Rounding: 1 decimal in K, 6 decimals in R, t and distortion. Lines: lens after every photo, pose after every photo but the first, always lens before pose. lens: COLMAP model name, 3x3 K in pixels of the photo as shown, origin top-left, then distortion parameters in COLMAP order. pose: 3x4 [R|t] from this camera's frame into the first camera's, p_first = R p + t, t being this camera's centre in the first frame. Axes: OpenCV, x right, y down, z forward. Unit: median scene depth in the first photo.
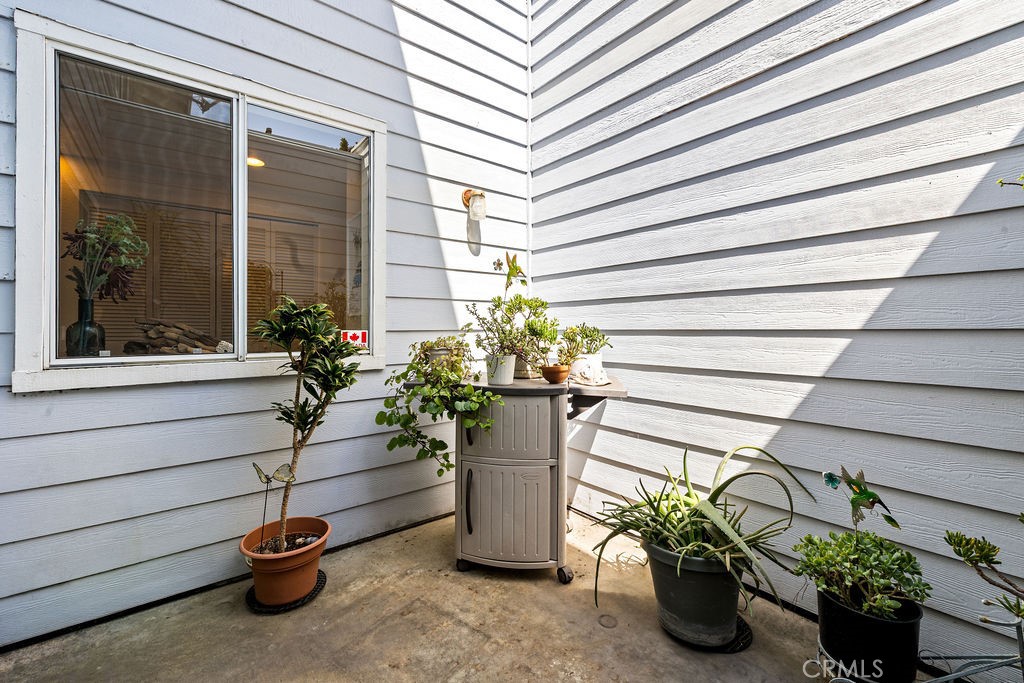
lens RADIAL K [[440.5, 0, 510.4], [0, 440.5, 329.3], [0, 0, 1]] dist [0.001087, 0.000429]
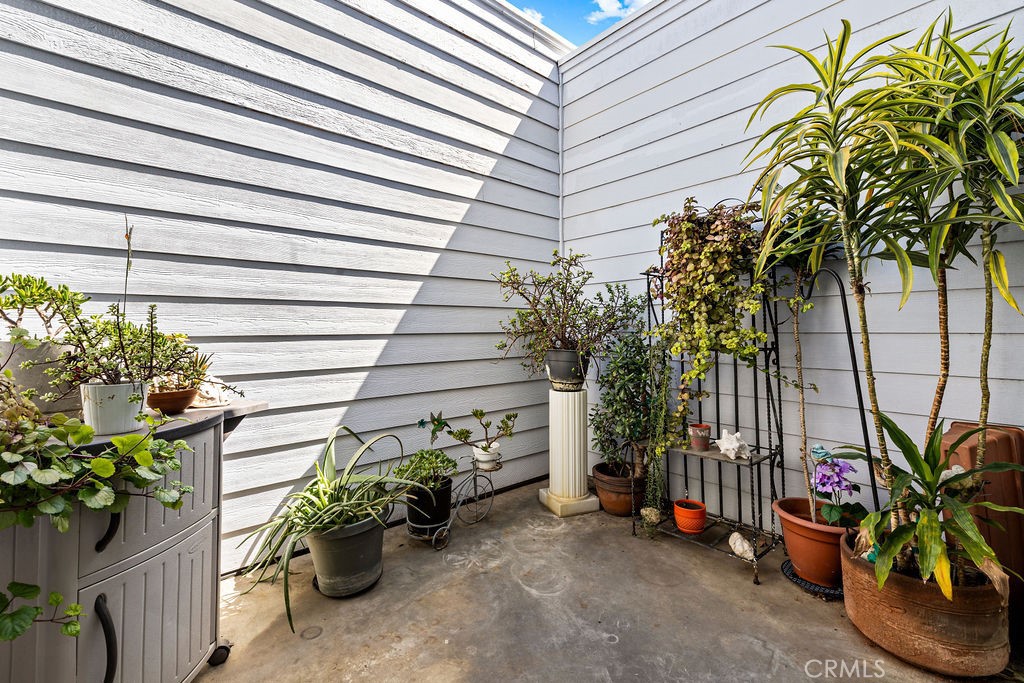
lens RADIAL K [[440.5, 0, 510.4], [0, 440.5, 329.3], [0, 0, 1]] dist [0.001087, 0.000429]
pose [[-0.050411, -0.001114, 0.998728, -0.748098], [0.003315, 0.999994, 0.001283, -0.014912], [-0.998723, 0.003375, -0.050407, 0.575133]]
